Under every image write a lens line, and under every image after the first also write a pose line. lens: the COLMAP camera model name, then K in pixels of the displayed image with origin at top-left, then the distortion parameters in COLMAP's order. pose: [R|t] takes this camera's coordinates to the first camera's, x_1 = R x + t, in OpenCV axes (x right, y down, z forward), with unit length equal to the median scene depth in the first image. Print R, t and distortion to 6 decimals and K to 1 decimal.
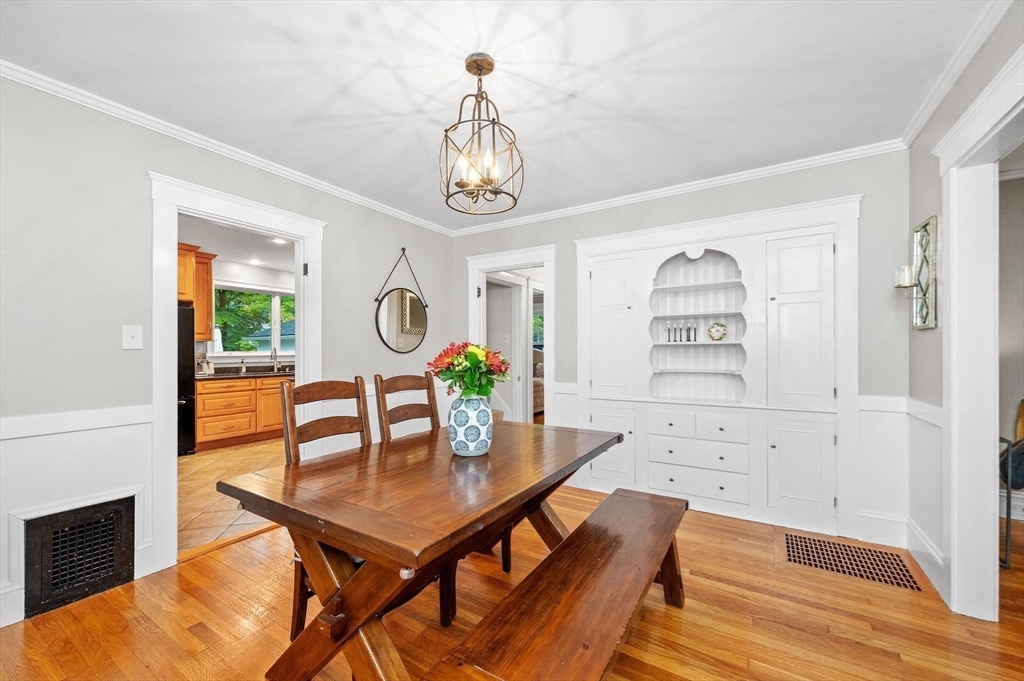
lens RADIAL K [[405.3, 0, 513.0], [0, 405.3, 351.3], [0, 0, 1]] dist [0.001267, 0.000000]
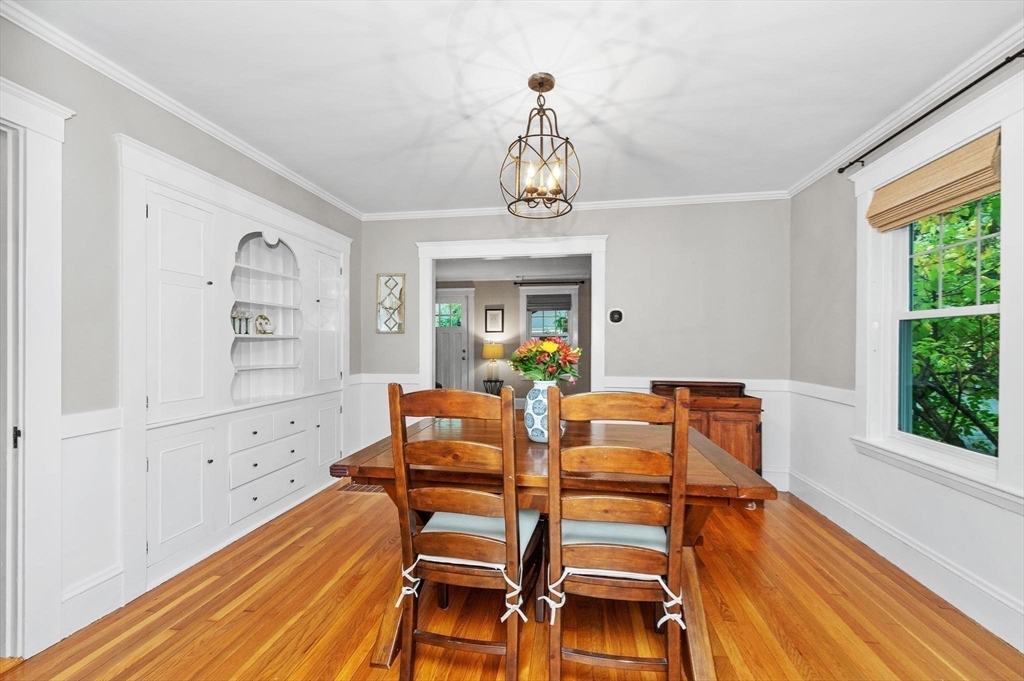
lens RADIAL K [[403.5, 0, 510.3], [0, 403.5, 344.1], [0, 0, 1]] dist [-0.000130, -0.000072]
pose [[-0.385886, 0.002846, 0.922542, -0.847005], [0.001568, 0.999996, -0.002429, -0.000325], [-0.922545, 0.000509, -0.385889, 1.208092]]
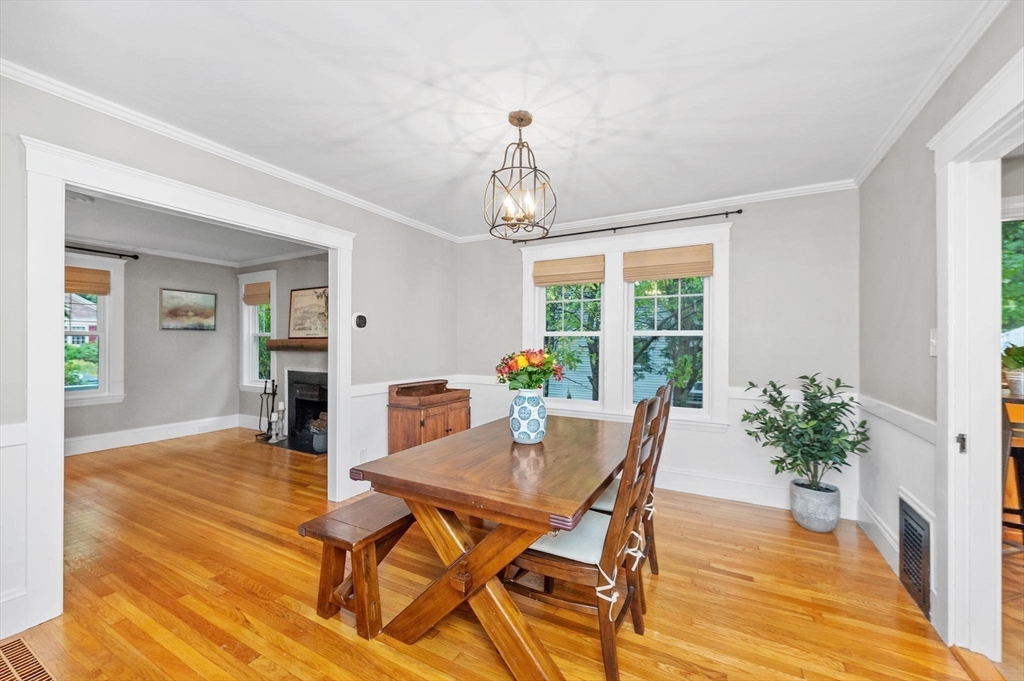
lens RADIAL K [[403.5, 0, 510.3], [0, 403.5, 344.1], [0, 0, 1]] dist [-0.000130, -0.000072]
pose [[-0.998228, 0.000814, -0.059495, 0.015168], [0.000663, 0.999997, 0.002560, -0.032445], [0.059497, 0.002516, -0.998225, 1.771275]]
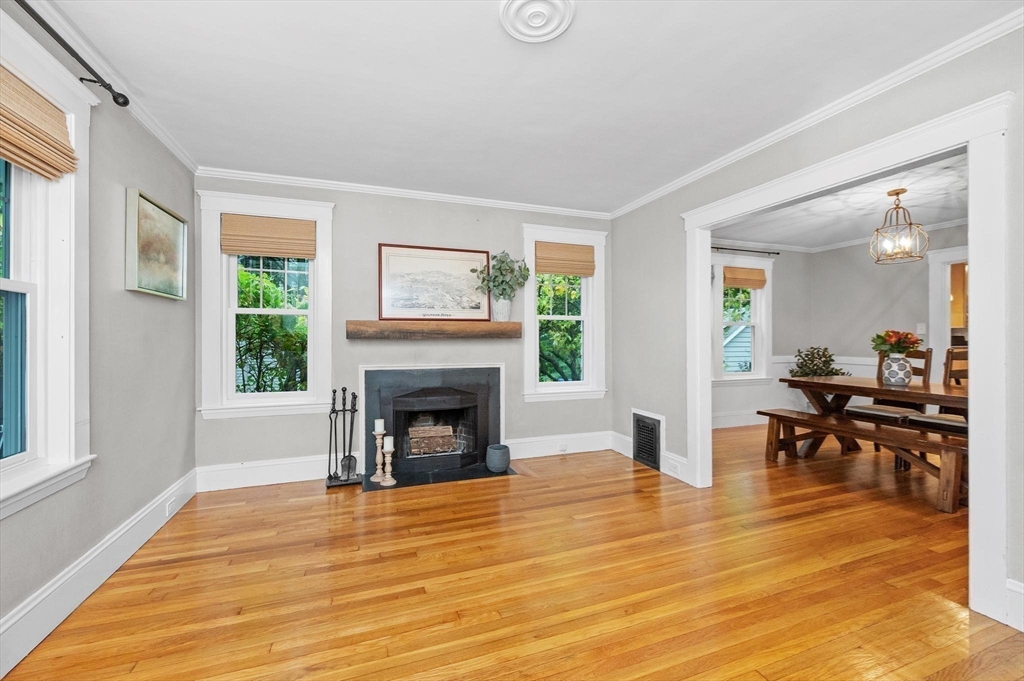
lens RADIAL K [[412.4, 0, 507.3], [0, 412.4, 334.7], [0, 0, 1]] dist [-0.000689, -0.000216]
pose [[-0.620640, -0.001996, -0.784093, 2.189801], [0.000489, 0.999996, -0.002932, 0.003611], [0.784095, -0.002203, -0.620637, 0.608683]]
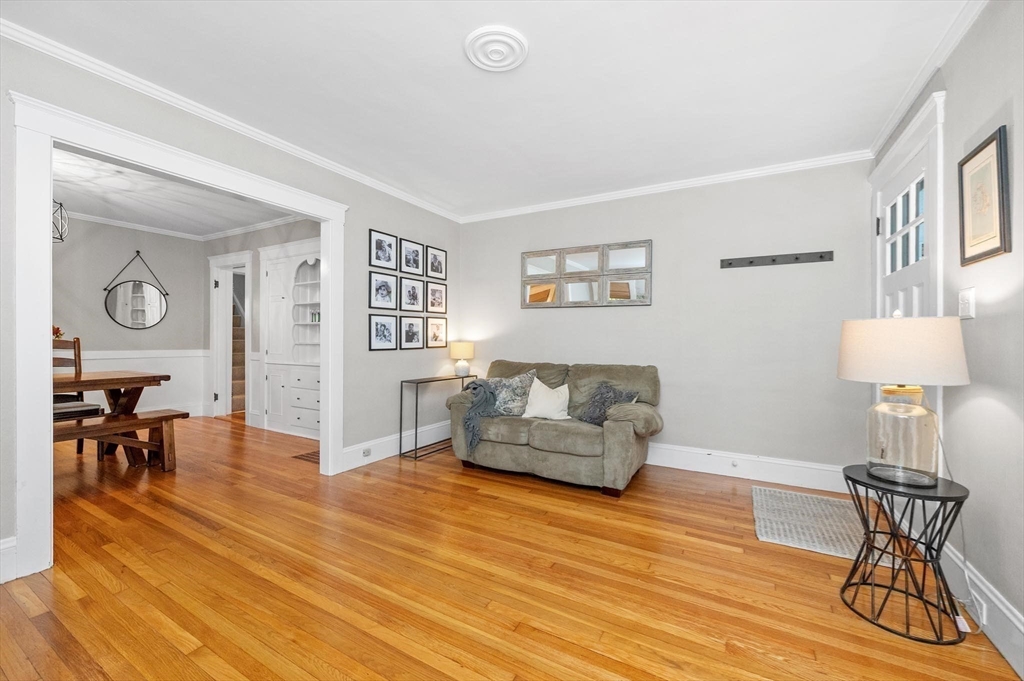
lens RADIAL K [[411.7, 0, 512.0], [0, 411.7, 340.5], [0, 0, 1]] dist [-0.001670, -0.000563]
pose [[0.999254, 0.011475, 0.036886, 1.571902], [-0.011634, 0.999924, 0.004088, 0.039199], [-0.036837, -0.004514, 0.999311, -0.699114]]
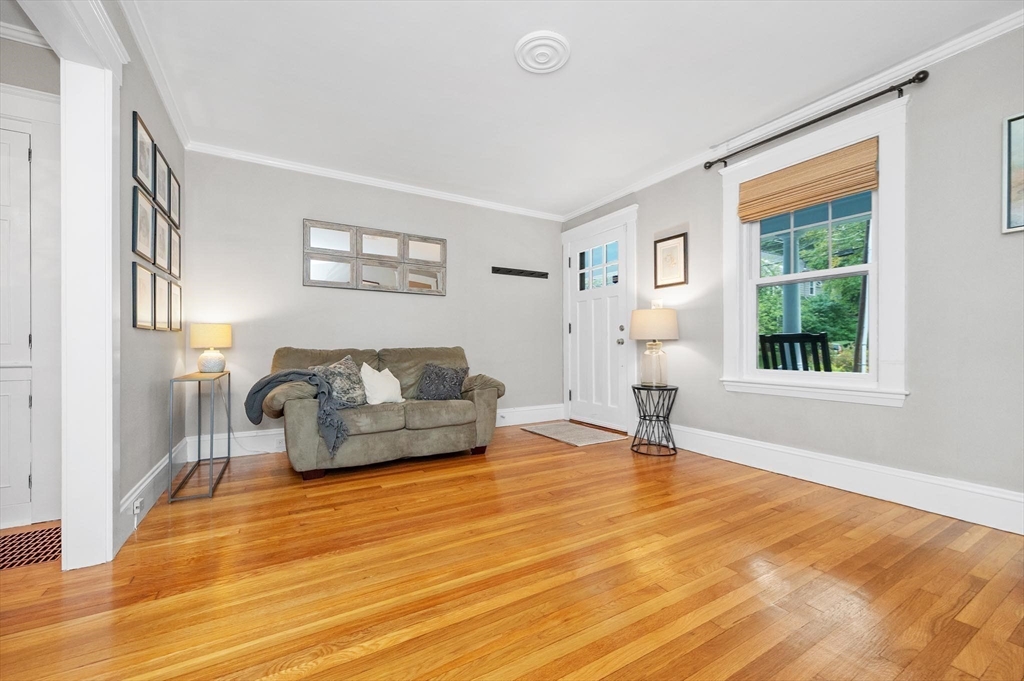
lens RADIAL K [[403.5, 0, 510.3], [0, 403.5, 344.1], [0, 0, 1]] dist [-0.000130, -0.000072]
pose [[0.473033, 0.006609, 0.881020, 0.658487], [0.000760, 0.999968, -0.007910, 0.140445], [-0.881044, 0.004411, 0.473013, -0.213002]]
